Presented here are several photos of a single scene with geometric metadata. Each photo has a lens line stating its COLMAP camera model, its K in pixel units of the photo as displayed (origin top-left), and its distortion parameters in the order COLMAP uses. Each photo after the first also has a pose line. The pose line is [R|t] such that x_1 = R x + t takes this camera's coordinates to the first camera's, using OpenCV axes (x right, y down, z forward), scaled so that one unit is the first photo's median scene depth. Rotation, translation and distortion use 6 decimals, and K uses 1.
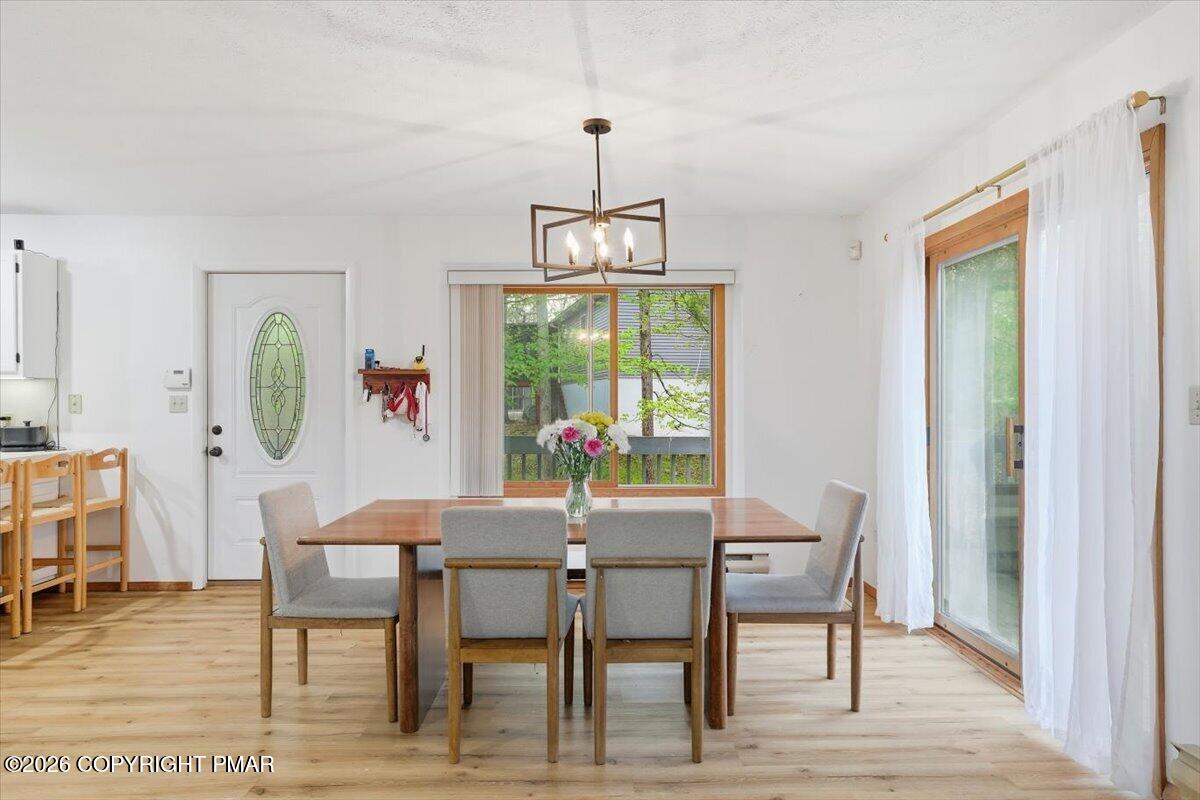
lens RADIAL K [[547.7, 0, 600.0], [0, 547.7, 400.0], [0, 0, 1]] dist [-0.021579, -0.000055]
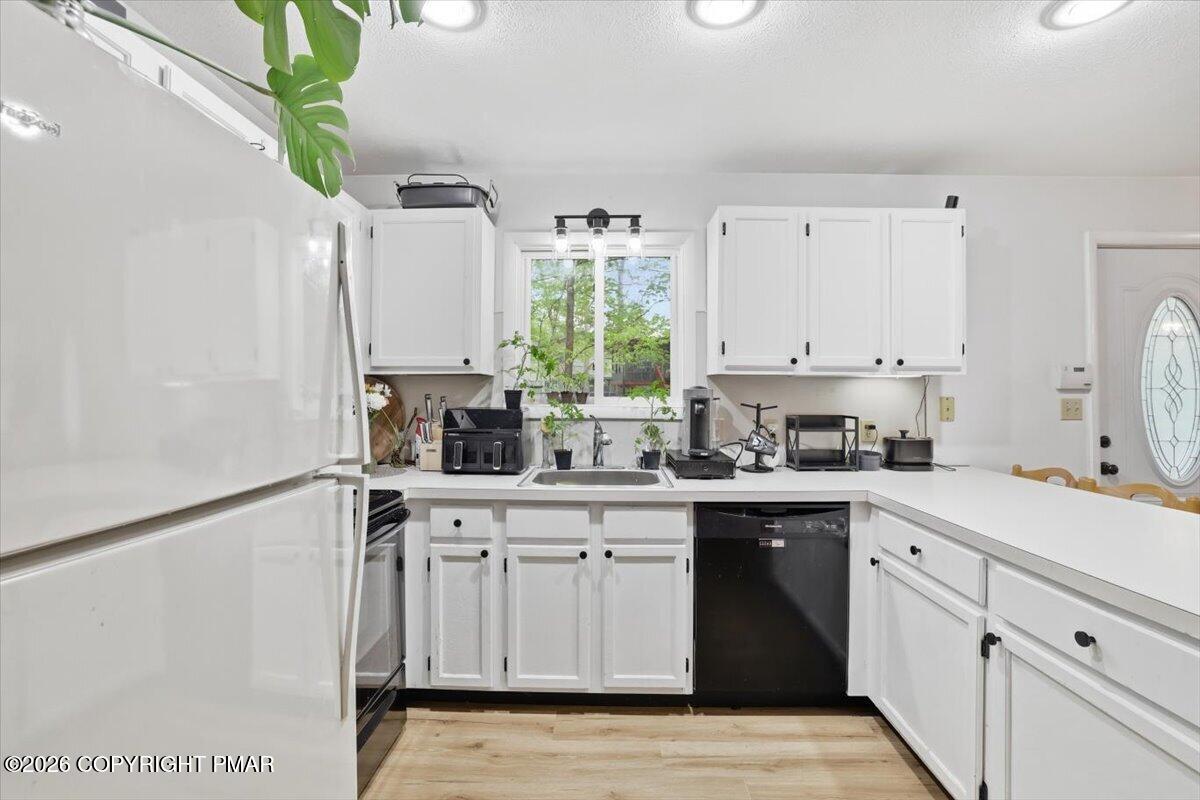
lens RADIAL K [[547.7, 0, 600.0], [0, 547.7, 400.0], [0, 0, 1]] dist [-0.021579, -0.000055]
pose [[0.999602, 0.004539, -0.027832, -1.455819], [-0.004596, 0.999987, -0.001994, -0.001557], [0.027823, 0.002121, 0.999611, 0.188133]]
